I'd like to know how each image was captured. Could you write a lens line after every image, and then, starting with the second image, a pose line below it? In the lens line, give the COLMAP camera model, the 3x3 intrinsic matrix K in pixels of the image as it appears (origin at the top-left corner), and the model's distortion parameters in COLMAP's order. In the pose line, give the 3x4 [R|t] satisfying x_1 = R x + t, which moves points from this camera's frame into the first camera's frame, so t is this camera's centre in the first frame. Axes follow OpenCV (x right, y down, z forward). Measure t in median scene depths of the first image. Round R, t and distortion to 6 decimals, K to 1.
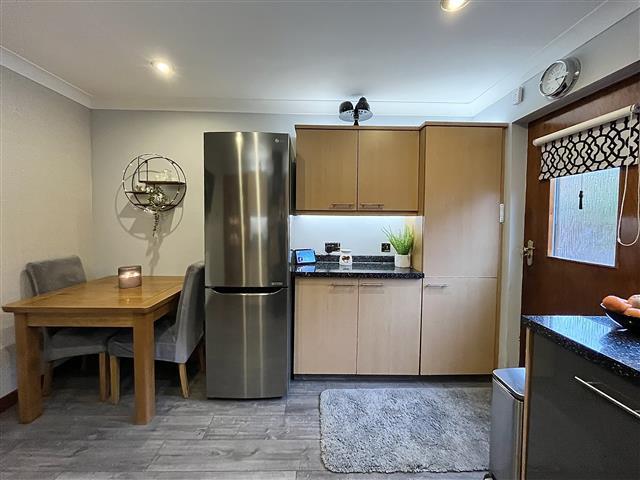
lens RADIAL K [[266.5, 0, 321.2], [0, 266.5, 228.3], [0, 0, 1]] dist [0.000268, -0.000054]
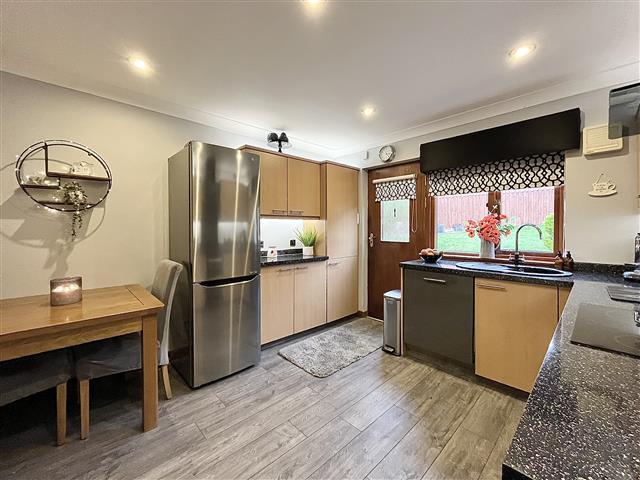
lens RADIAL K [[266.5, 0, 321.2], [0, 266.5, 228.3], [0, 0, 1]] dist [0.000268, -0.000054]
pose [[0.738608, -0.011707, 0.674034, -0.698929], [0.028841, 0.999483, -0.014244, 0.025050], [-0.673518, 0.029961, 0.738563, -0.133283]]
